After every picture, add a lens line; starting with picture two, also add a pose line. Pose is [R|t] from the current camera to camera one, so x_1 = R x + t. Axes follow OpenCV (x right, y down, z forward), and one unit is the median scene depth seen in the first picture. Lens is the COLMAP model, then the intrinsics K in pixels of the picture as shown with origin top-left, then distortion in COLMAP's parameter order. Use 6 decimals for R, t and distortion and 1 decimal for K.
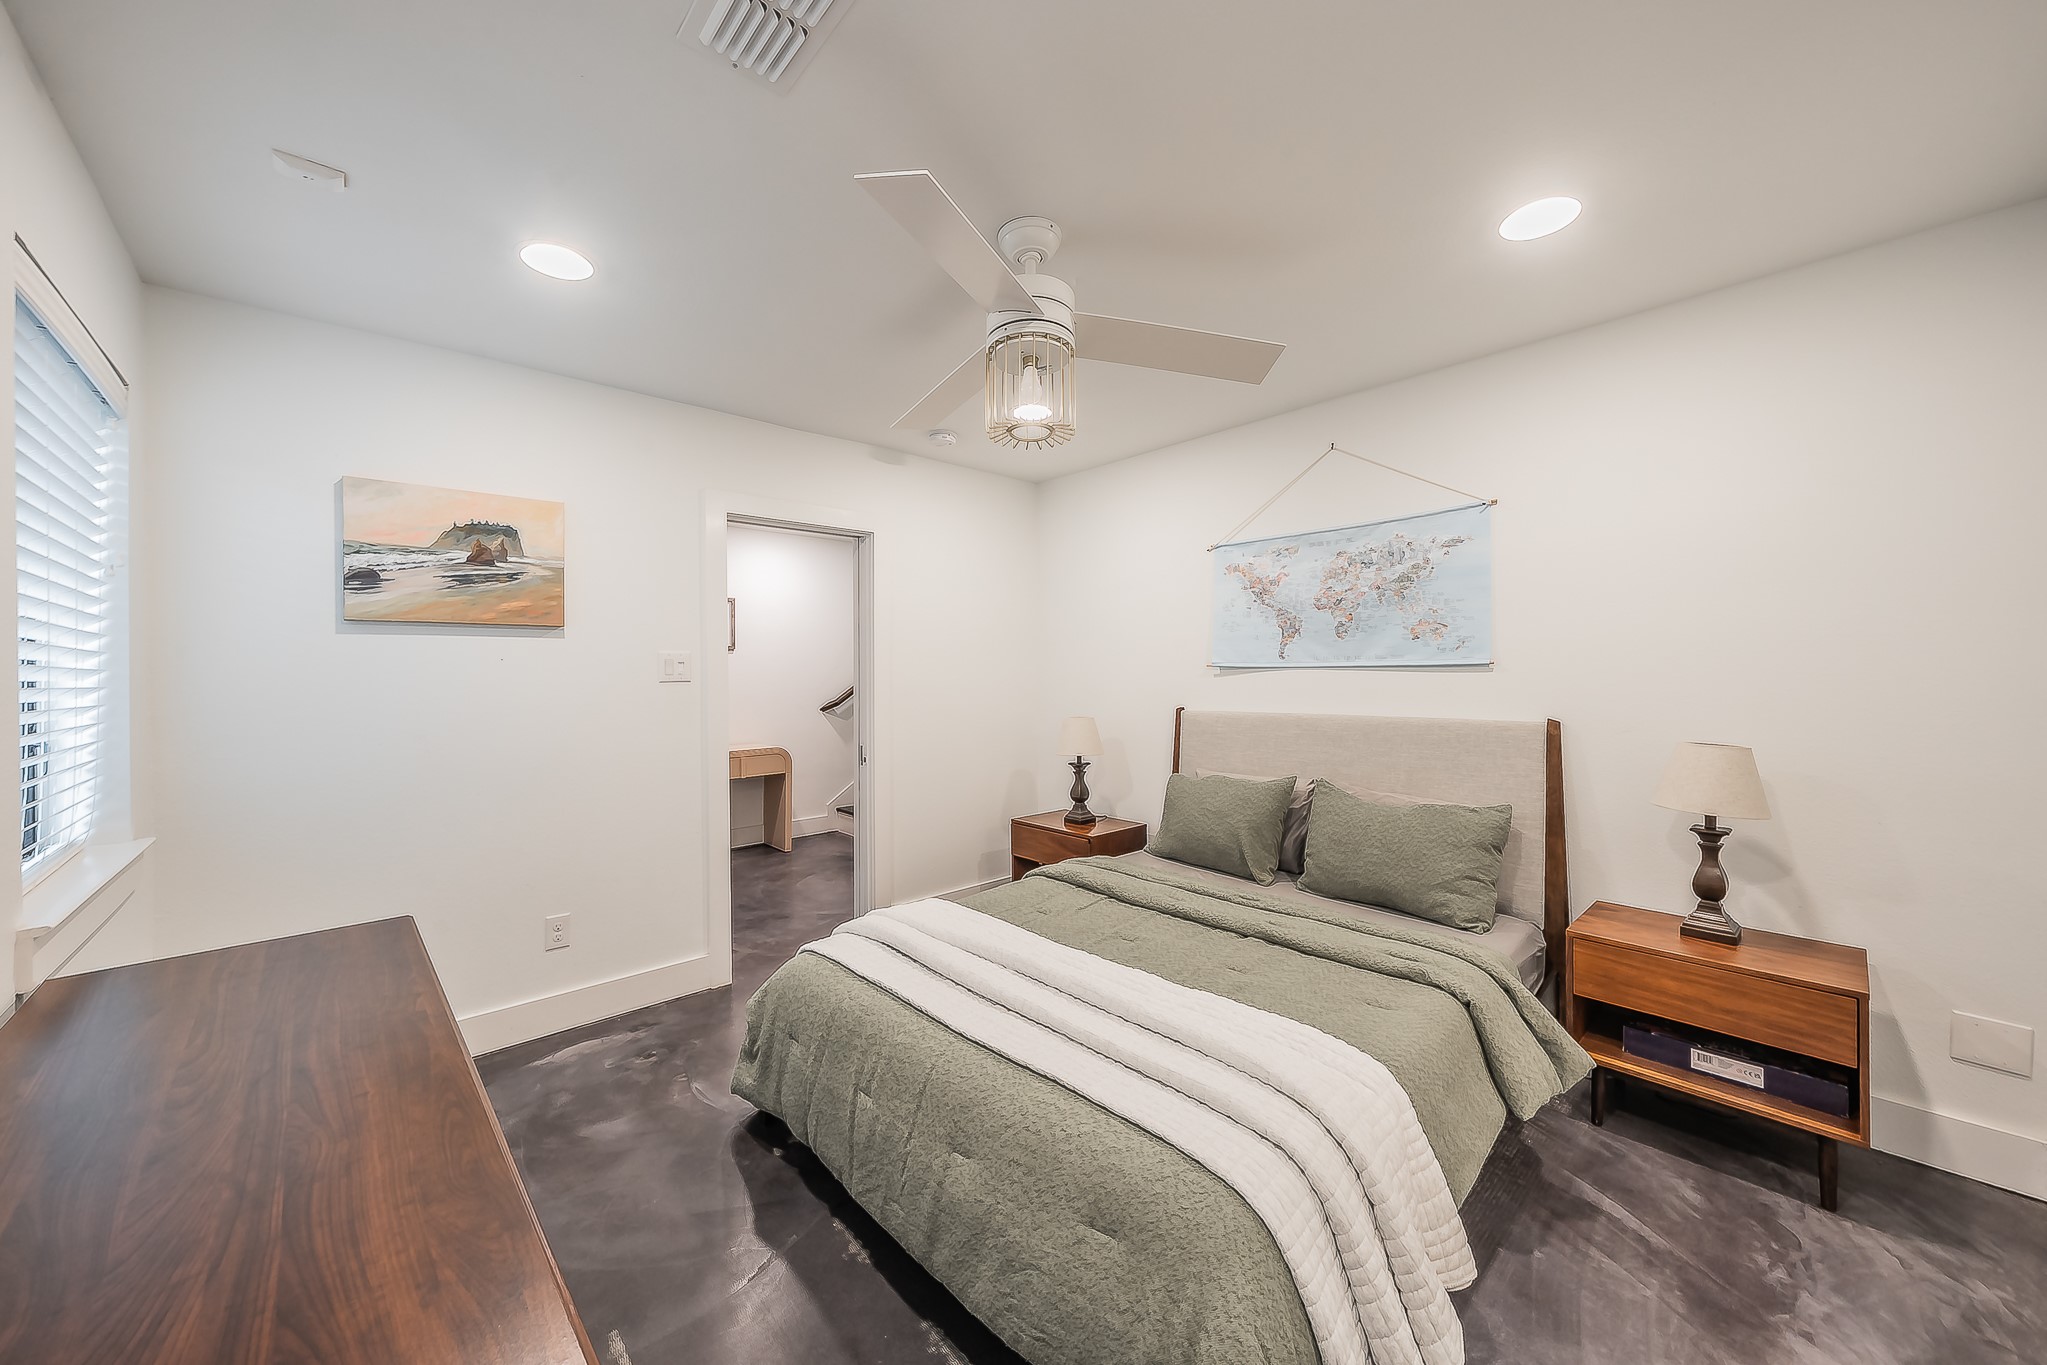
lens RADIAL K [[758.0, 0, 1022.3], [0, 758.0, 678.2], [0, 0, 1]] dist [0.001101, 0.000111]
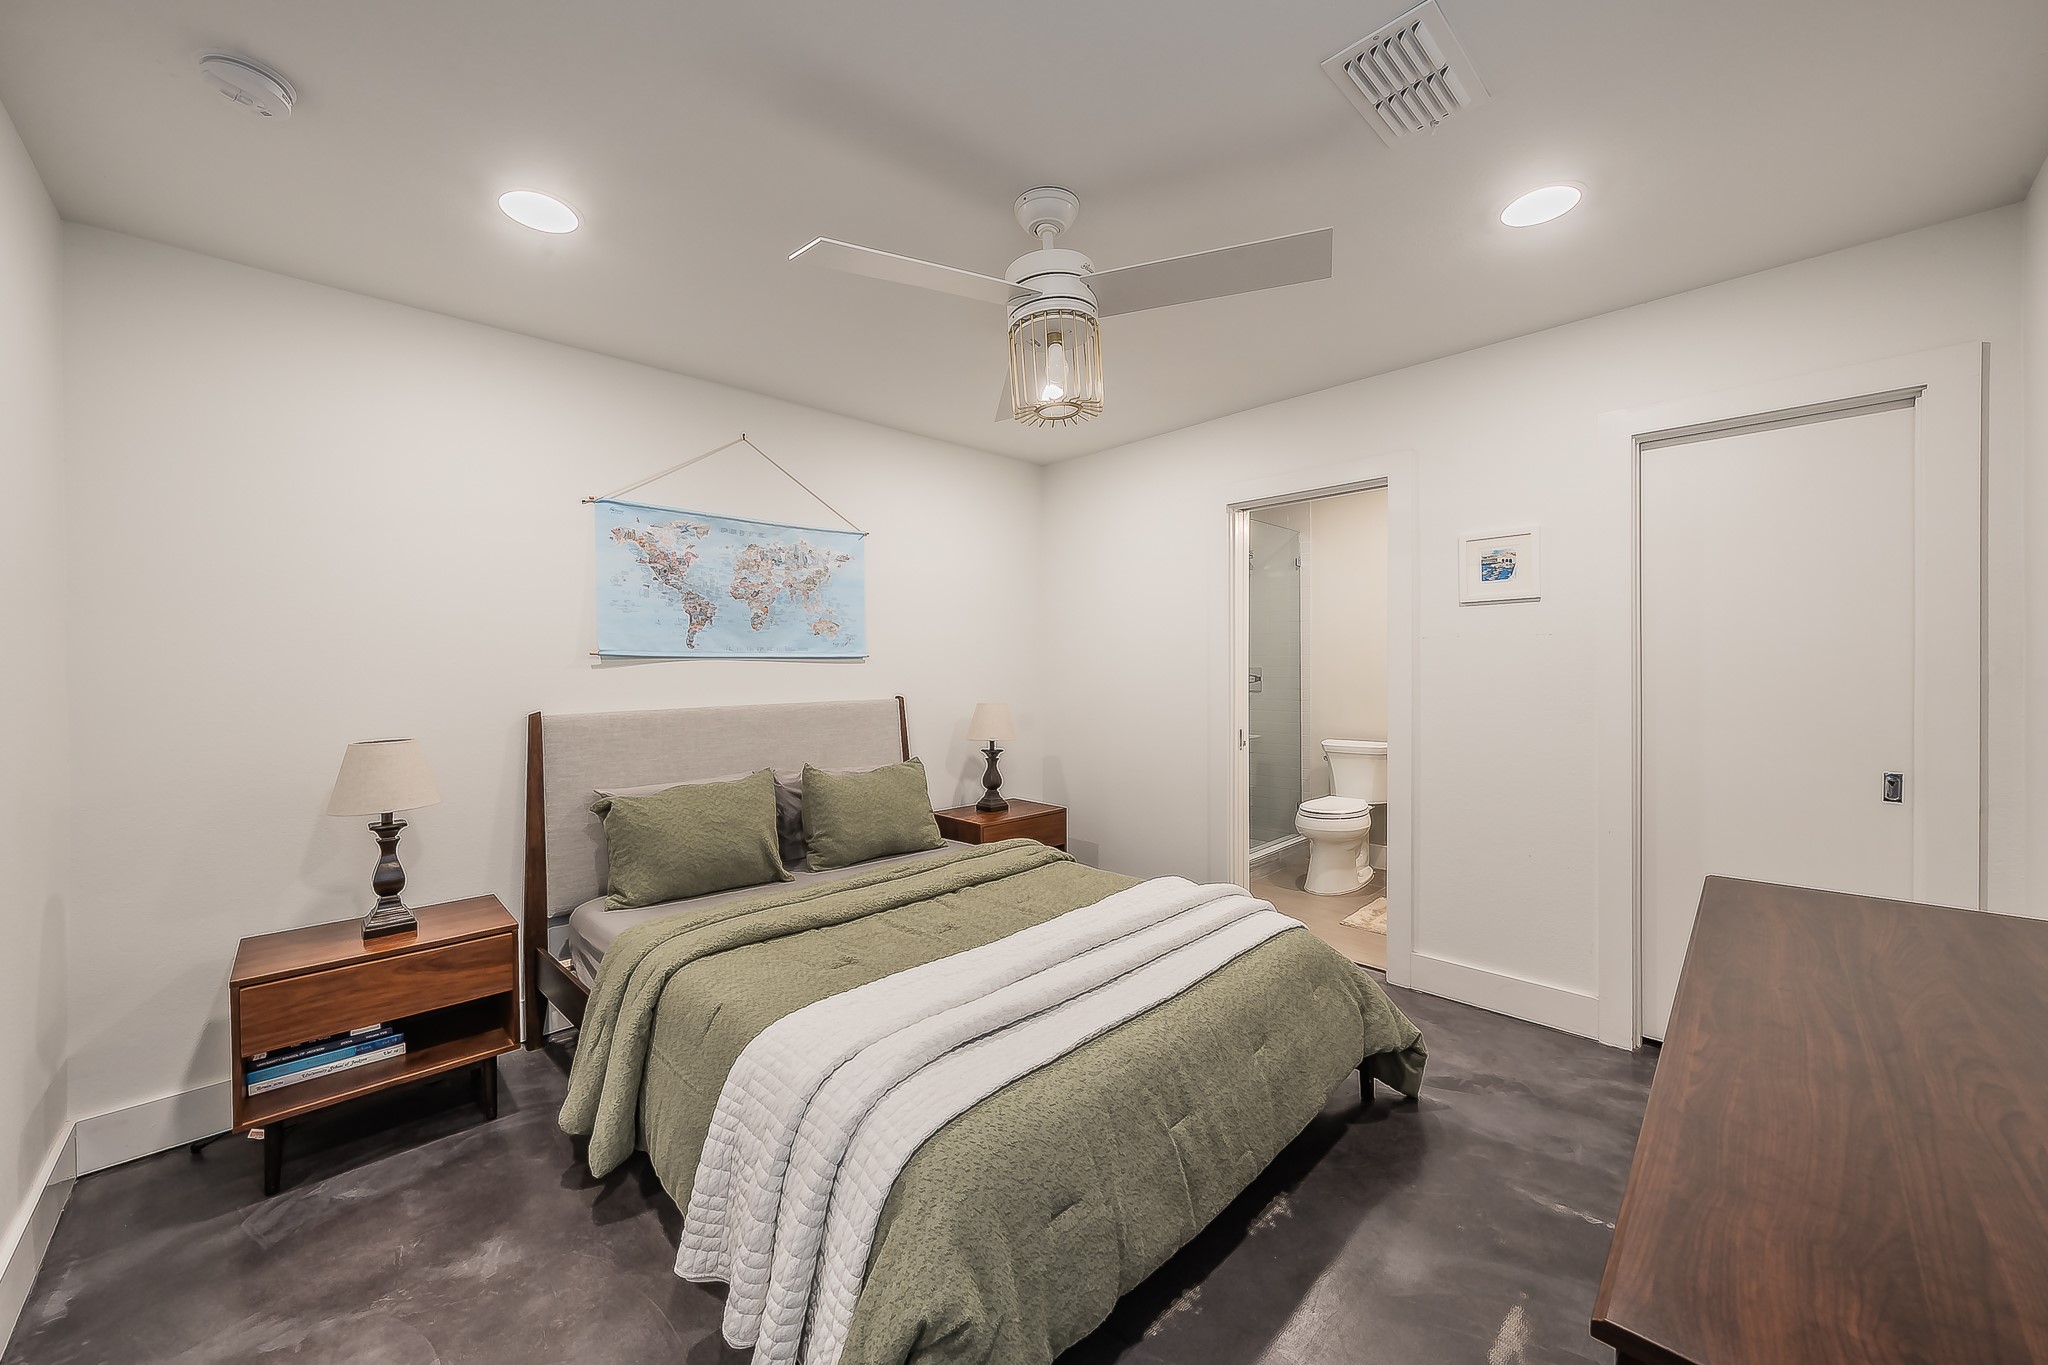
lens RADIAL K [[758.4, 0, 1022.5], [0, 758.4, 675.7], [0, 0, 1]] dist [0.001101, 0.000111]
pose [[-0.043323, -0.004019, 0.999053, -0.631999], [0.014323, 0.999887, 0.004644, 0.010130], [-0.998958, 0.014511, -0.043260, 0.705593]]
